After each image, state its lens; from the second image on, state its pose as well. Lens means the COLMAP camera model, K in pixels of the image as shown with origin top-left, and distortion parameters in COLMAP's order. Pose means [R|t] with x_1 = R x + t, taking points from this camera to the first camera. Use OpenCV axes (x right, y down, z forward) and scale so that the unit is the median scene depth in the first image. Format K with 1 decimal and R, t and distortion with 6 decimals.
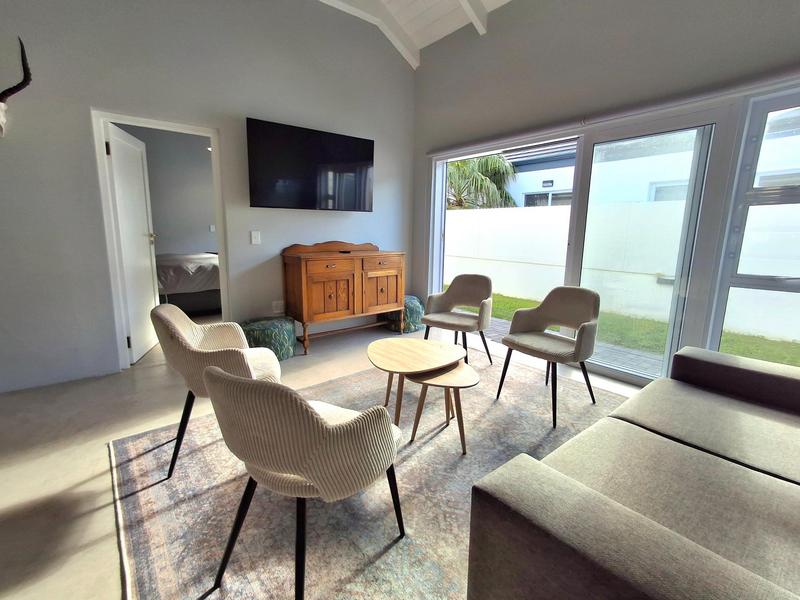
lens RADIAL K [[361.3, 0, 400.0], [0, 361.3, 300.0], [0, 0, 1]] dist [-0.000071, -0.000340]
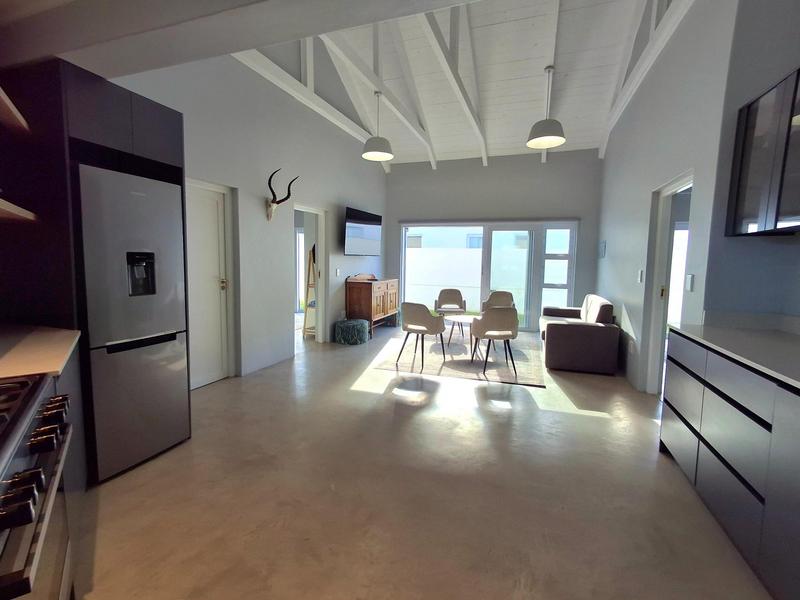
lens RADIAL K [[379.5, 0, 404.1], [0, 379.5, 296.9], [0, 0, 1]] dist [-0.002050, 0.015206]
pose [[0.845334, -0.048489, 0.532034, -1.479571], [0.093232, 0.993980, -0.057544, 0.093420], [-0.526041, 0.098246, 0.844766, -0.851577]]
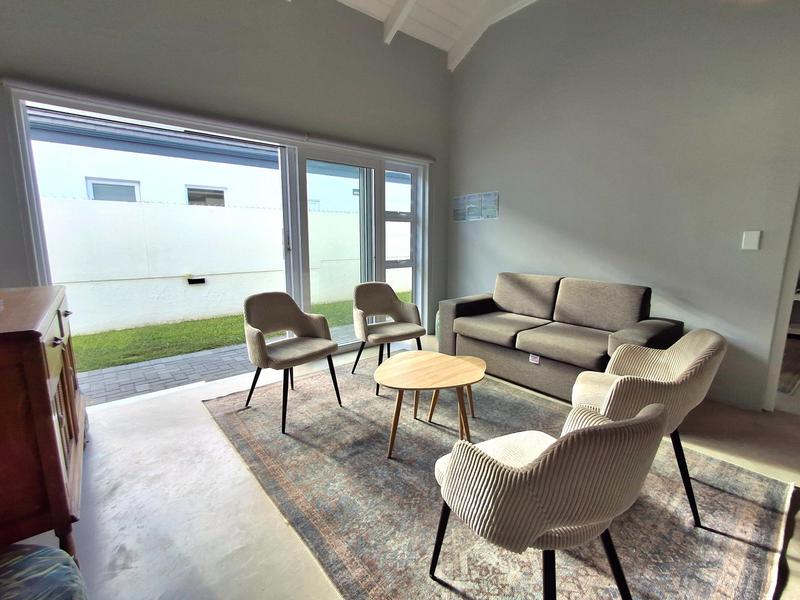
lens RADIAL K [[379.5, 0, 404.1], [0, 379.5, 296.9], [0, 0, 1]] dist [-0.002050, 0.015206]
pose [[-0.022852, -0.171013, 0.985004, -0.813522], [0.183656, 0.967775, 0.172283, -0.195943], [-0.982725, 0.184839, 0.009292, 0.901701]]
